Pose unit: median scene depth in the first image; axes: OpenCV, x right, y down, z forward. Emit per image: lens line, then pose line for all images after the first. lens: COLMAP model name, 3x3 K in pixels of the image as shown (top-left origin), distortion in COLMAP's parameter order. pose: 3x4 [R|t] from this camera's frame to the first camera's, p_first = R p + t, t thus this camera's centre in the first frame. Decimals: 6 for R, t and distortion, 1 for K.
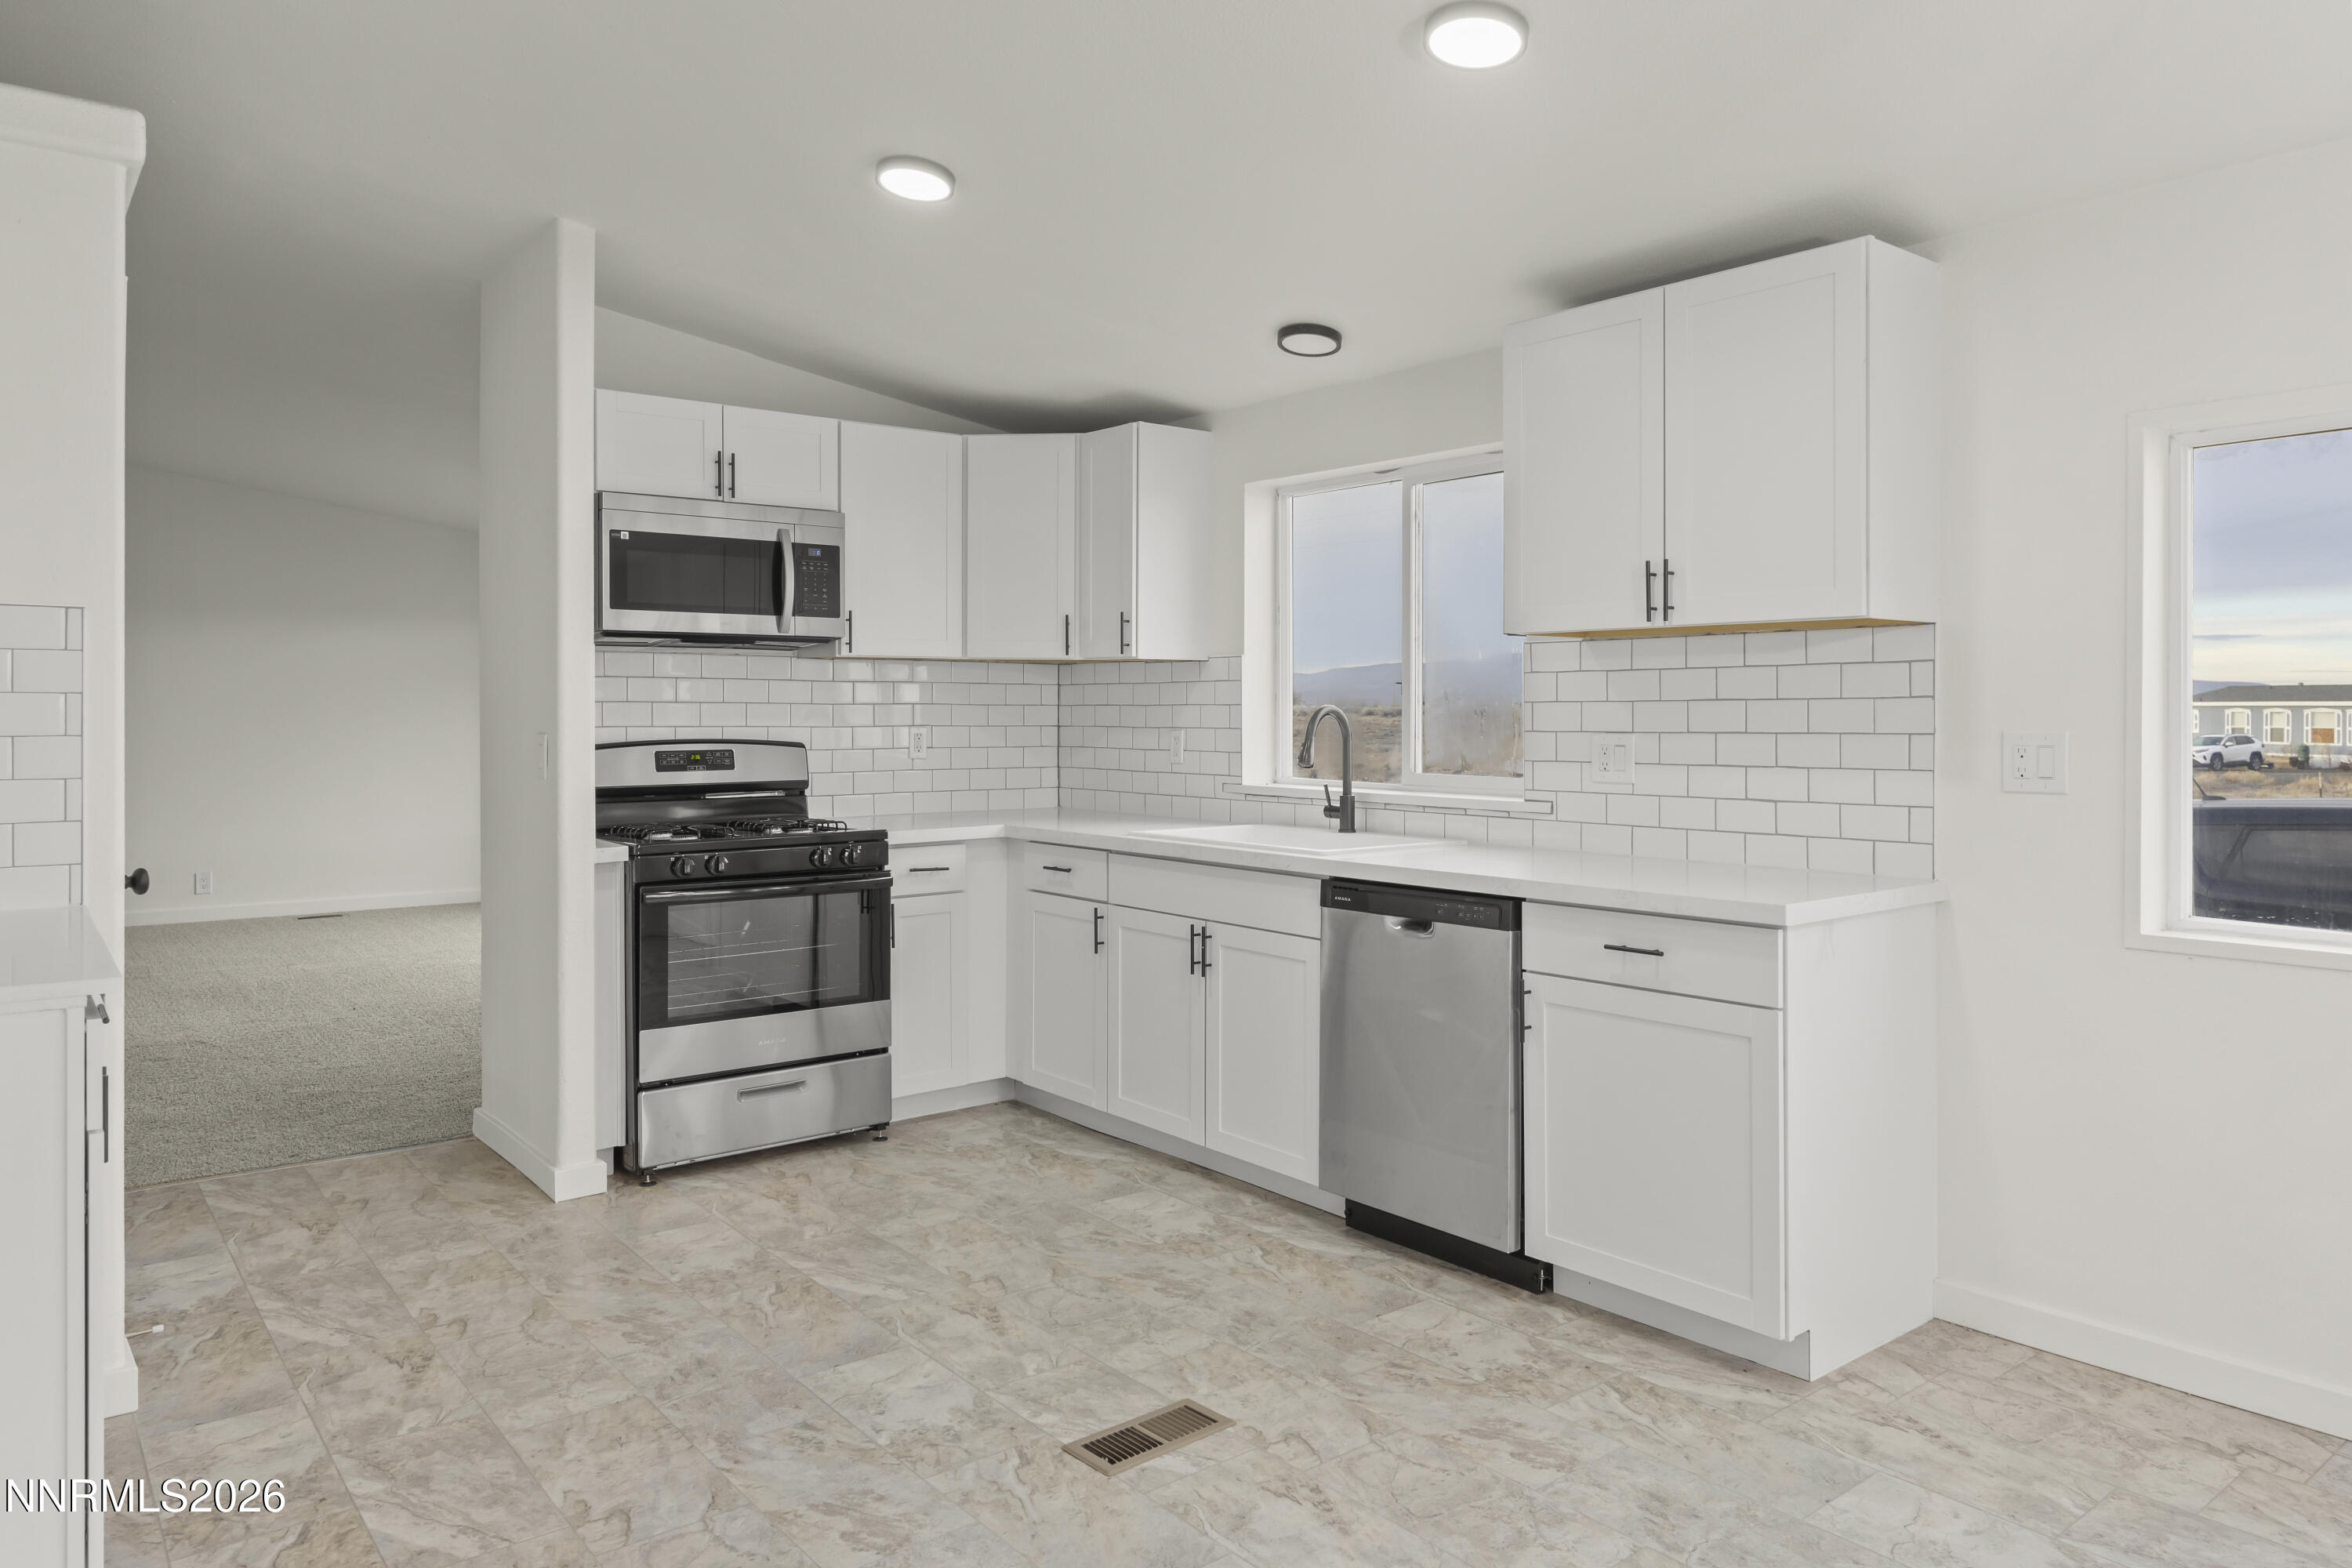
lens RADIAL K [[1485.3, 0, 1155.5], [0, 1485.3, 720.8], [0, 0, 1]] dist [-0.001389, 0.002086]
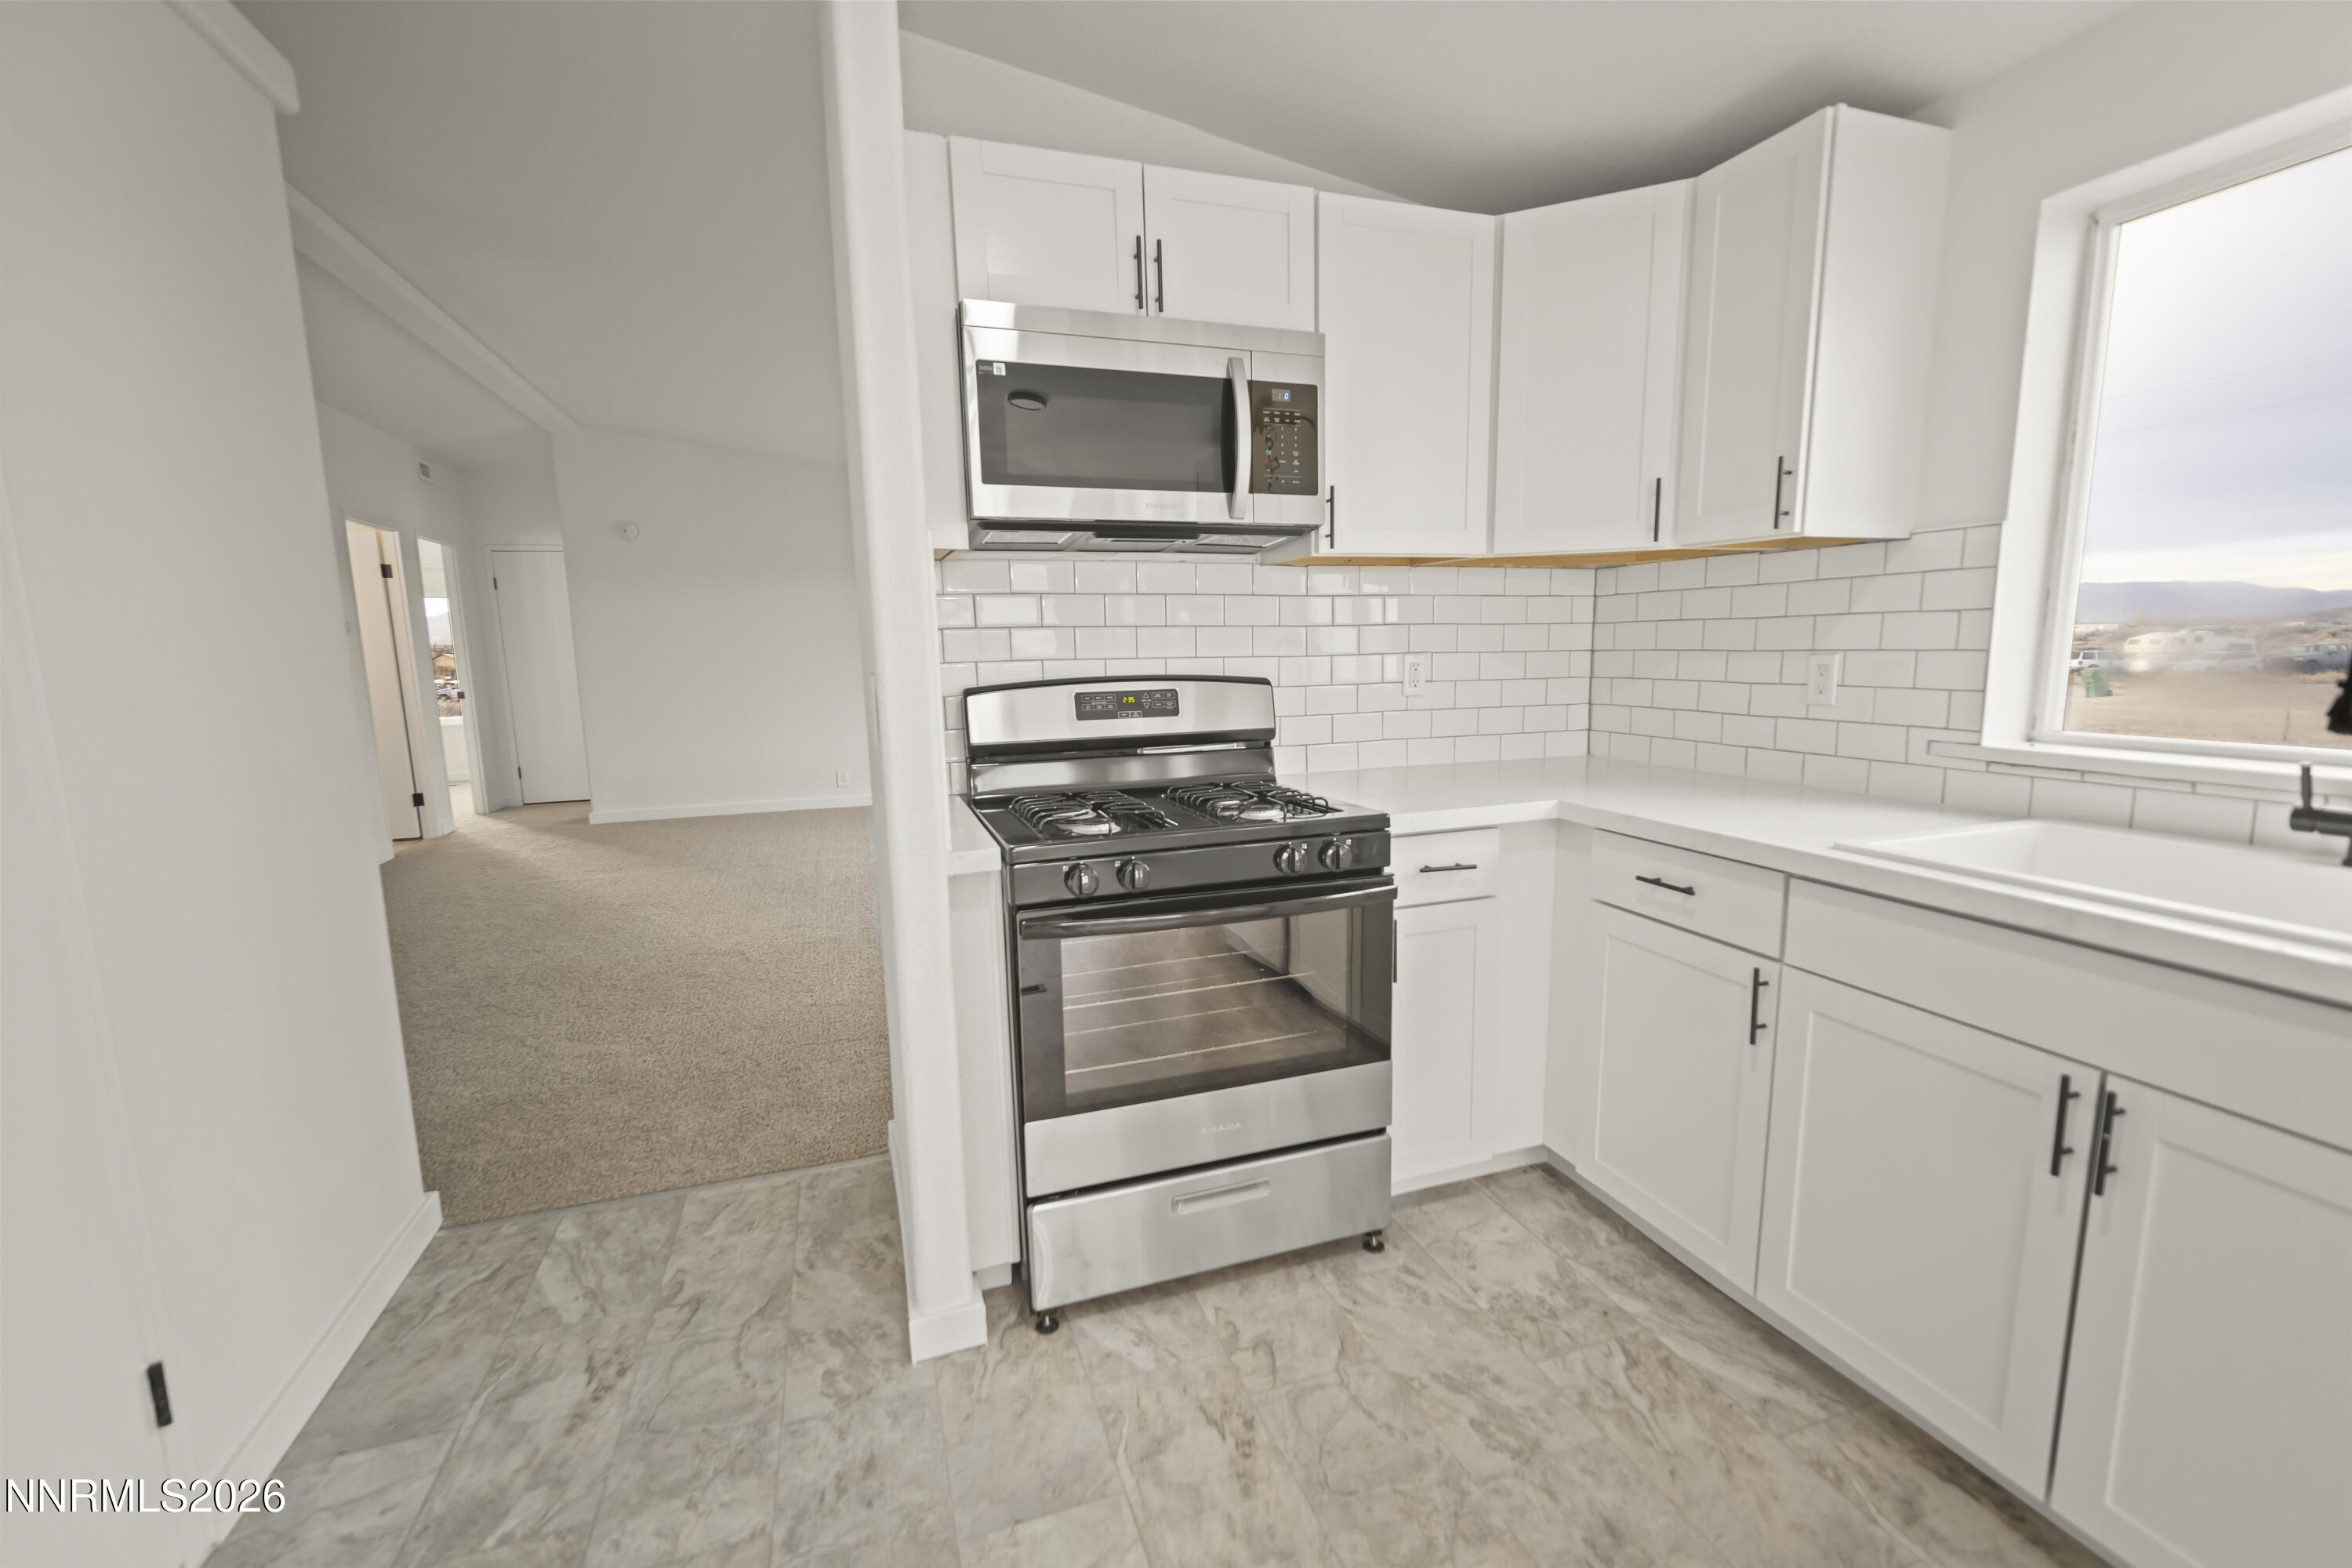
lens RADIAL K [[984.9, 0, 1192.8], [0, 984.9, 784.4], [0, 0, 1]] dist [0.009172, -0.002522]
pose [[0.948080, 0.027544, -0.316836, -0.131577], [0.015846, 0.990914, 0.133560, 0.000681], [0.317636, -0.131646, 0.939030, 0.592645]]
